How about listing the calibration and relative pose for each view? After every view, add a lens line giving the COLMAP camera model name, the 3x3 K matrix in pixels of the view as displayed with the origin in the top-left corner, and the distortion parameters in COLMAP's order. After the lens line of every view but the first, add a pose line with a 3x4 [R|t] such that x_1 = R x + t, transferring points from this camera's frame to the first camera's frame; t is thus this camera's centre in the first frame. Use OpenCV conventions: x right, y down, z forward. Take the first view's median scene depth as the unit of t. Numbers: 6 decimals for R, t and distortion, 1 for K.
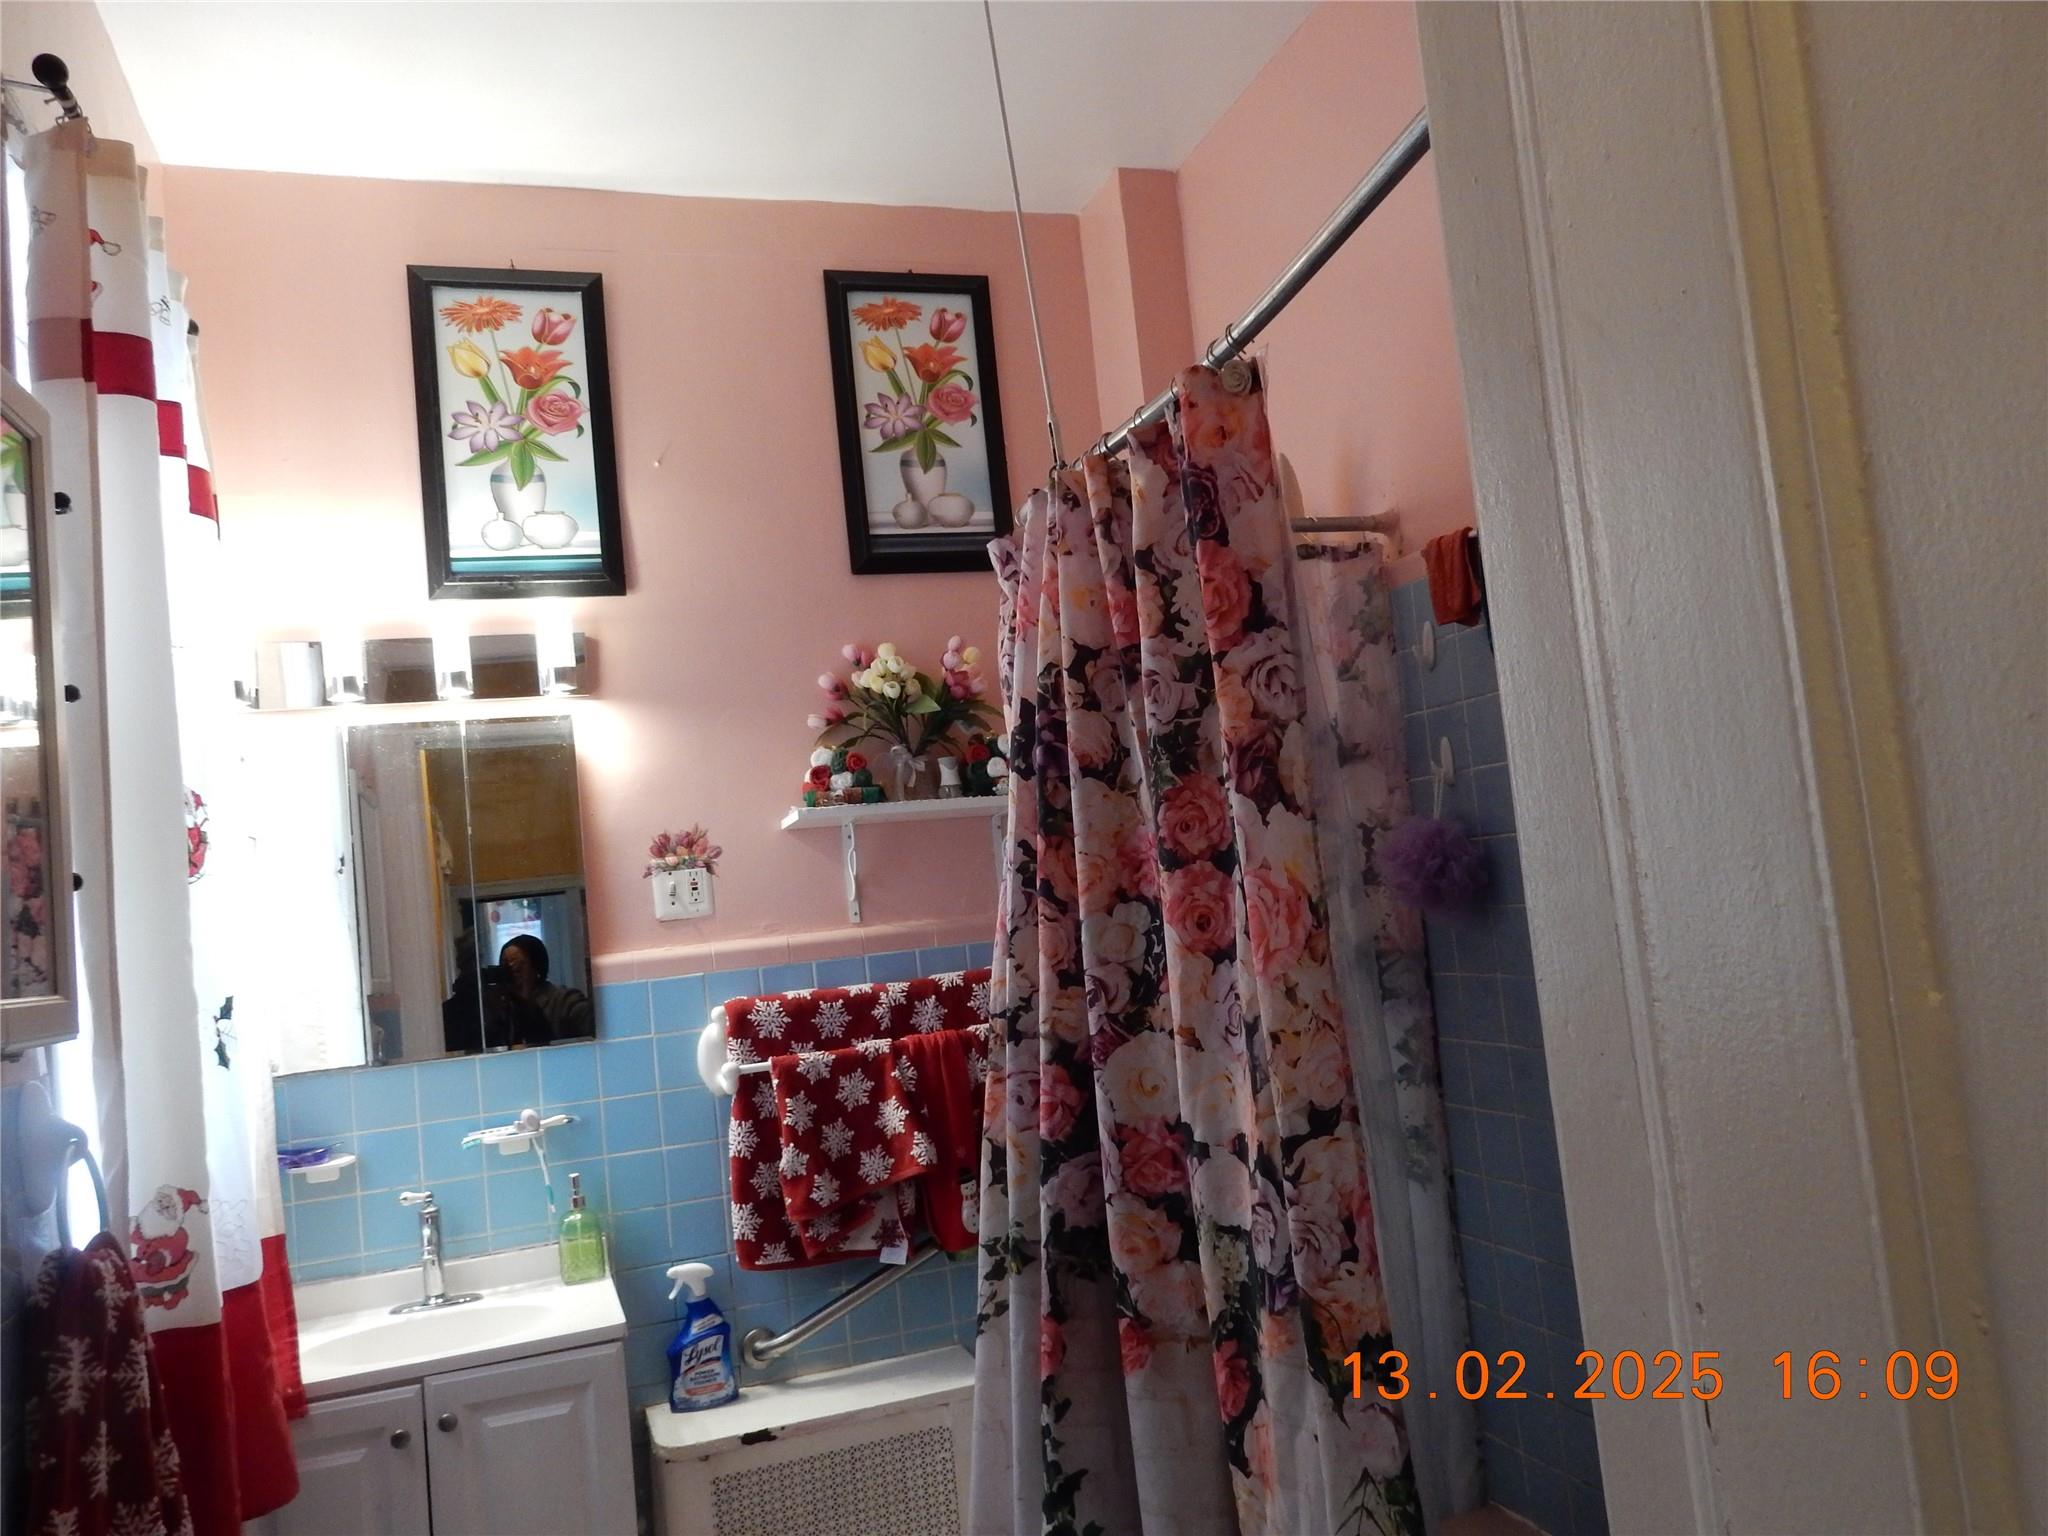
lens RADIAL K [[1528.6, 0, 1020.8], [0, 1528.6, 766.3], [0, 0, 1]] dist [0.003199, -0.007324]
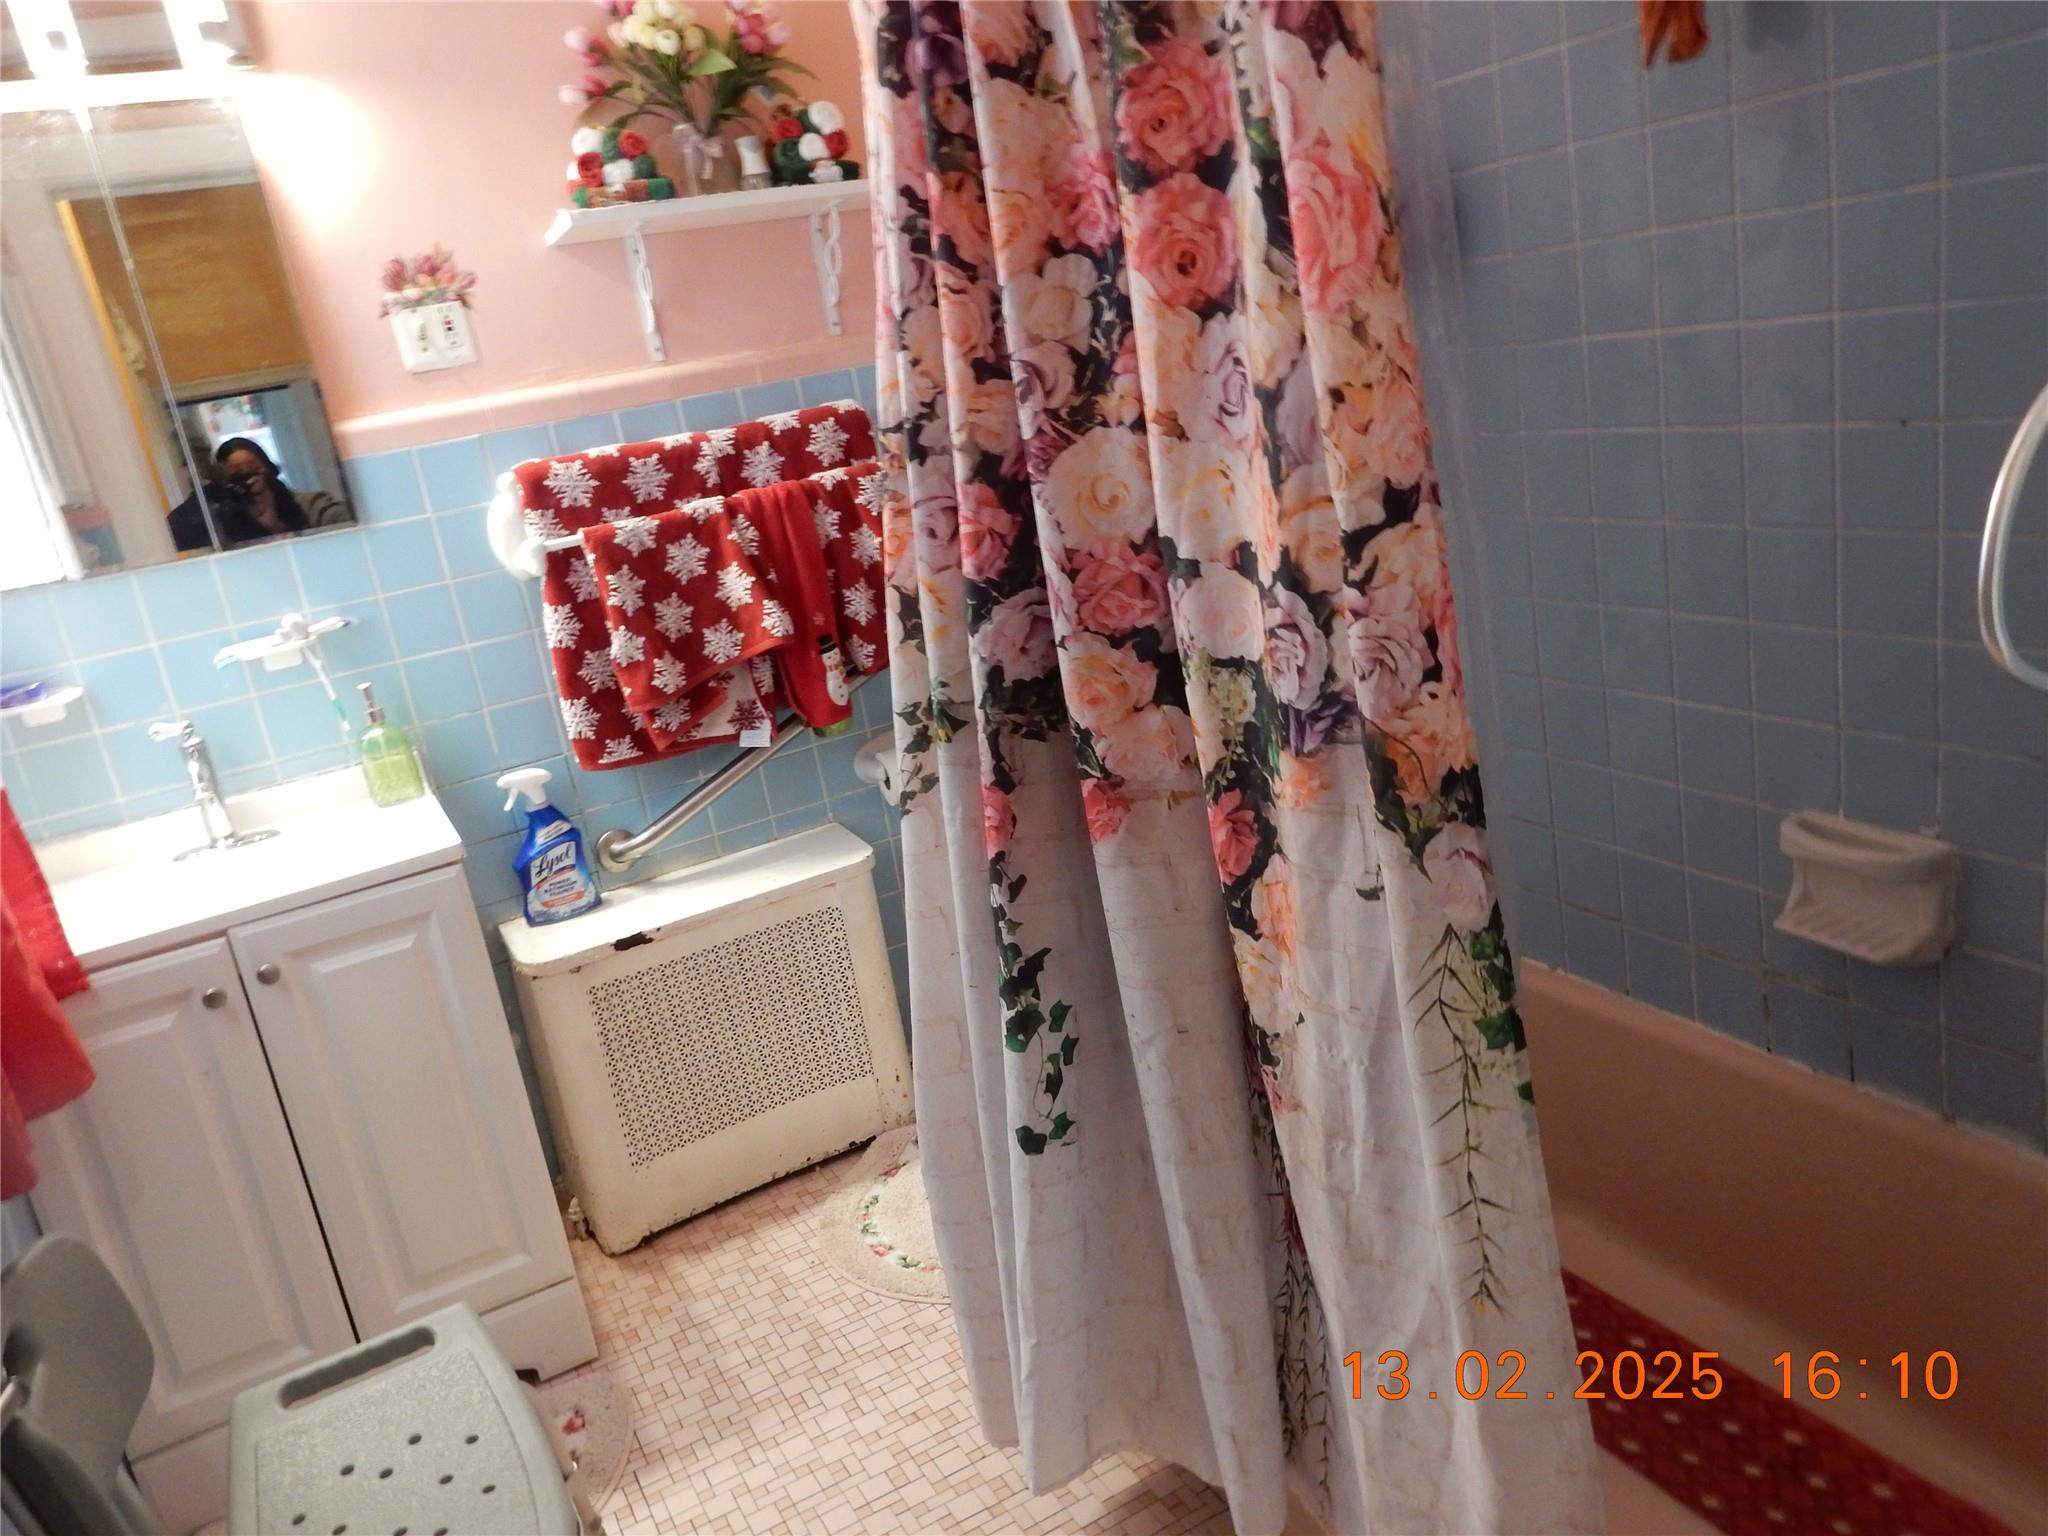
lens RADIAL K [[1528.6, 0, 1020.8], [0, 1528.6, 766.3], [0, 0, 1]] dist [0.003199, -0.007324]
pose [[0.987108, -0.102587, 0.122854, -0.064840], [0.055648, 0.939667, 0.337535, 0.067350], [-0.150069, -0.326347, 0.933261, 0.217823]]
